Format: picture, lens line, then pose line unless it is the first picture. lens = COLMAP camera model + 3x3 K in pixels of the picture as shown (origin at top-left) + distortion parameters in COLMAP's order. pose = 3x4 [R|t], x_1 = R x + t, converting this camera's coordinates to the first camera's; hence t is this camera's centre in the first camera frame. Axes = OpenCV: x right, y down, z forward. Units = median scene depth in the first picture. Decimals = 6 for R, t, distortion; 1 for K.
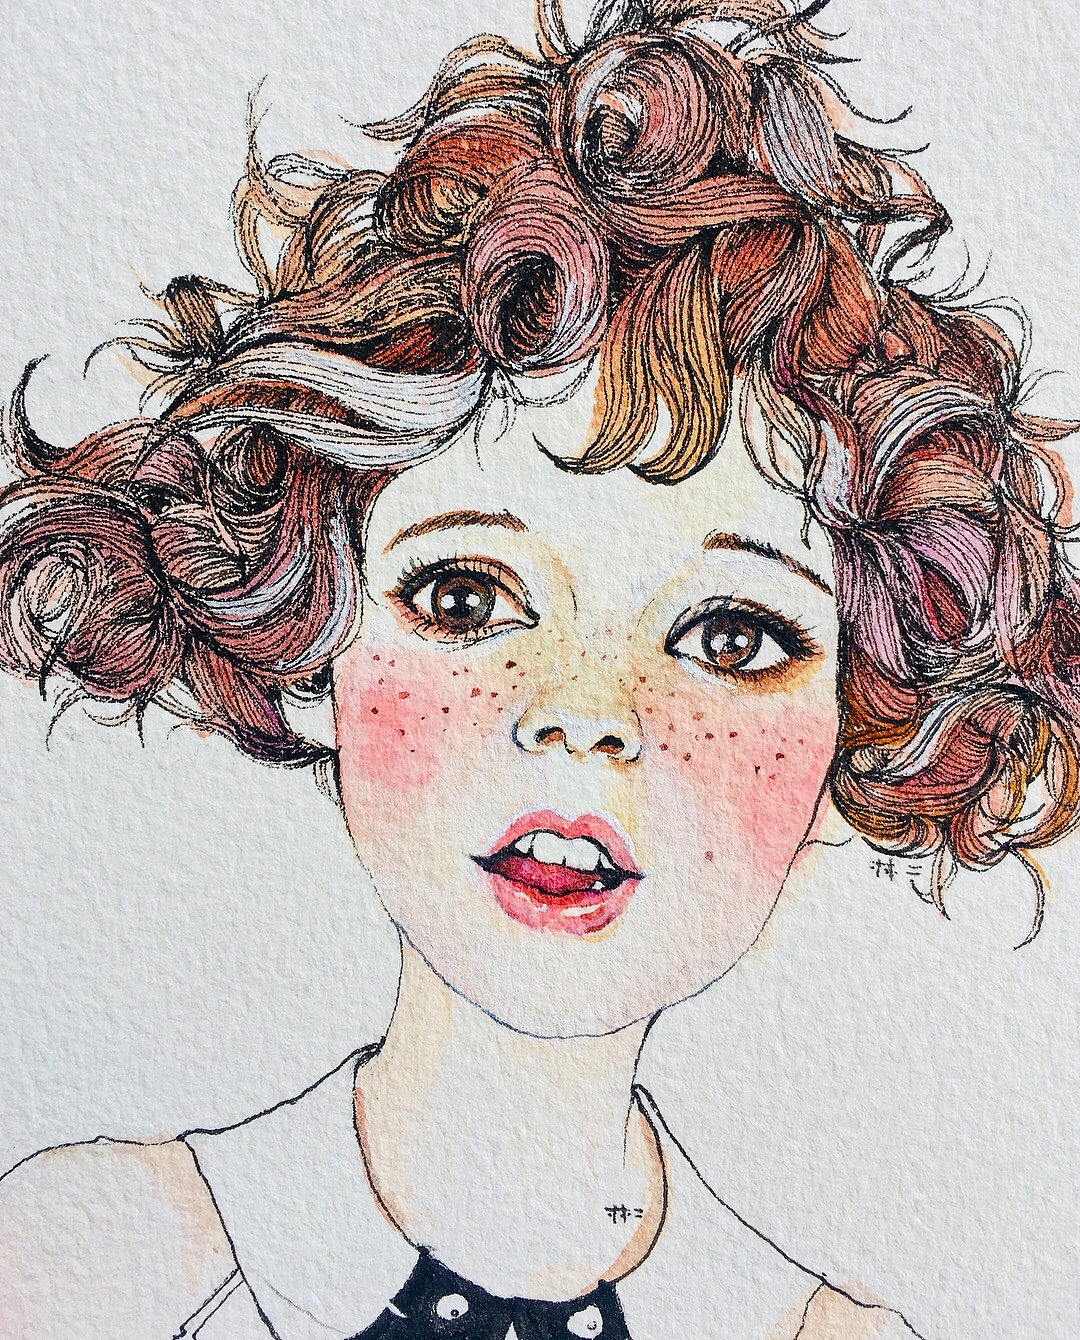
lens RADIAL K [[1684.3, 0, 401.3], [0, 1684.3, 670.0], [0, 0, 1]] dist [0.001853, 0.033464]
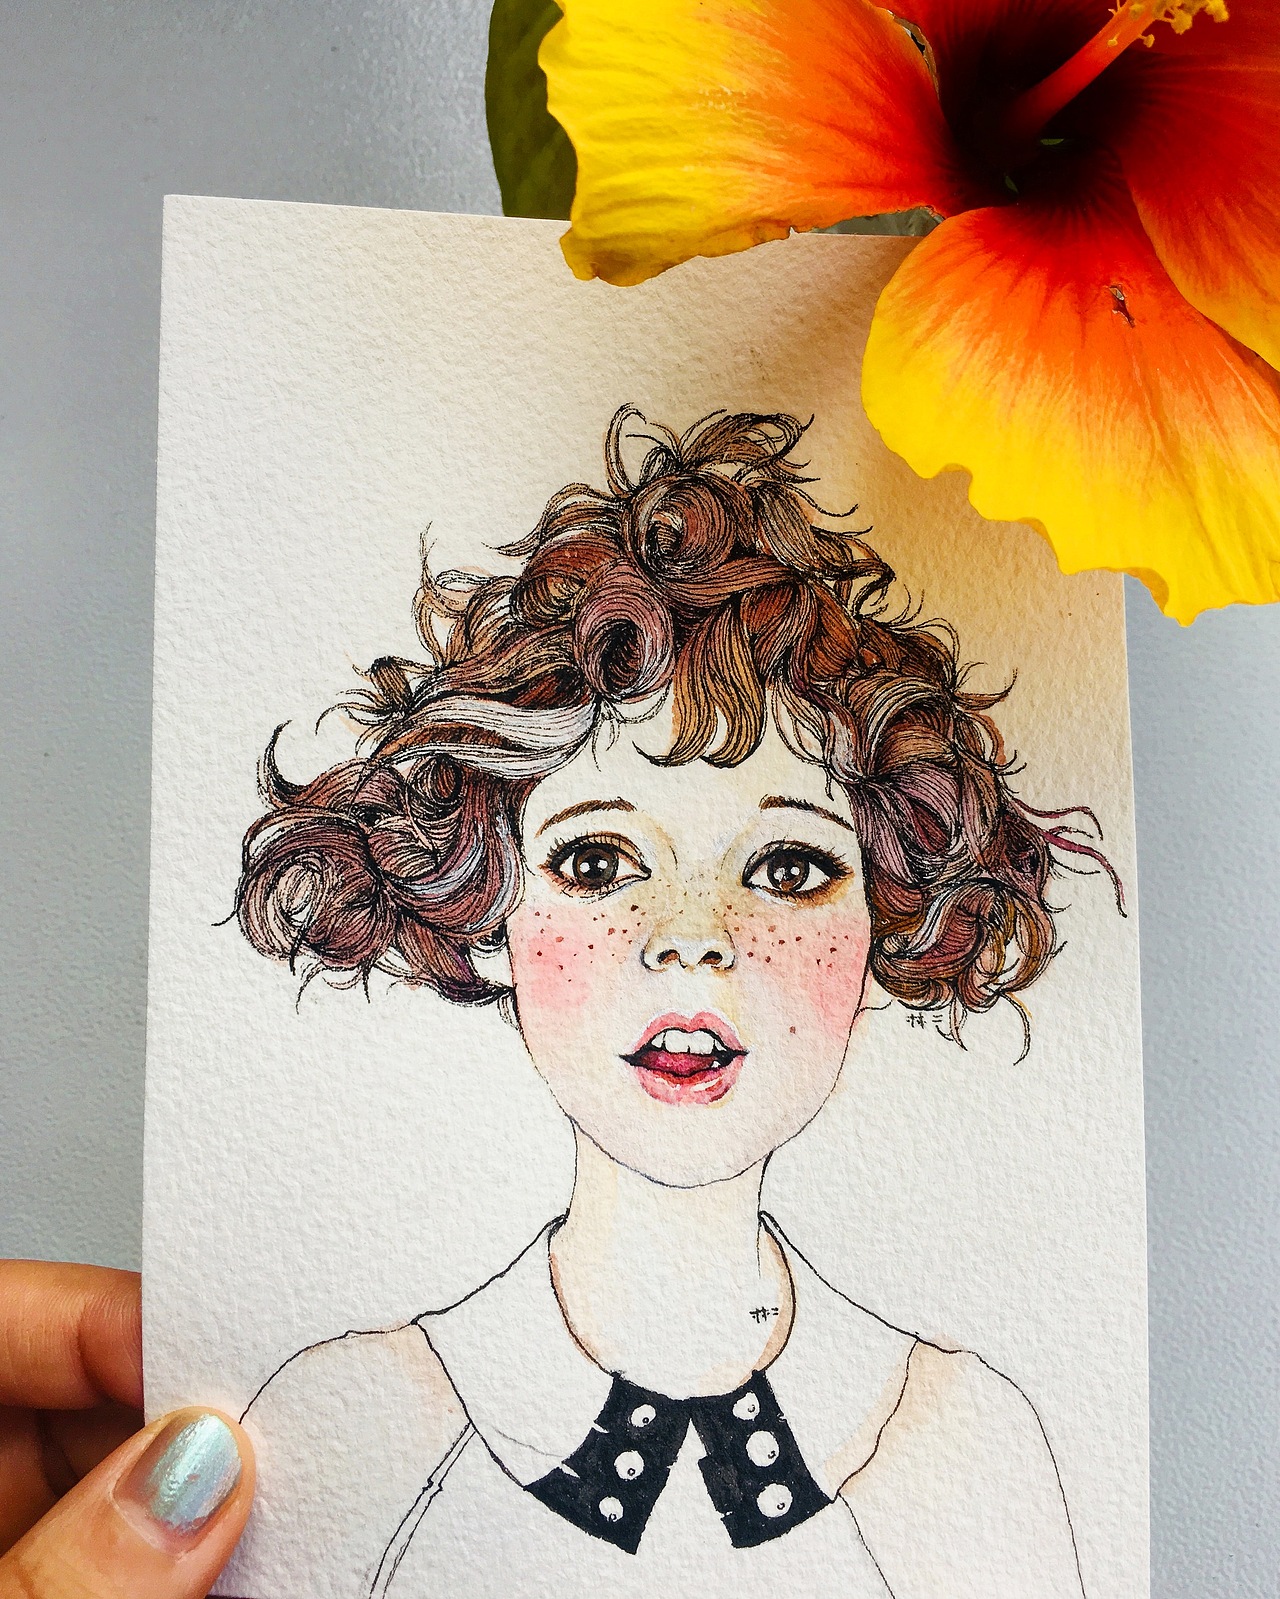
lens RADIAL K [[2009.8, 0, 474.5], [0, 2009.8, 799.5], [0, 0, 1]] dist [0.001853, 0.033464]
pose [[0.995640, -0.090210, 0.023729, -0.100440], [0.093179, 0.973601, -0.208373, 0.249542], [-0.004305, 0.209675, 0.977762, -0.658958]]
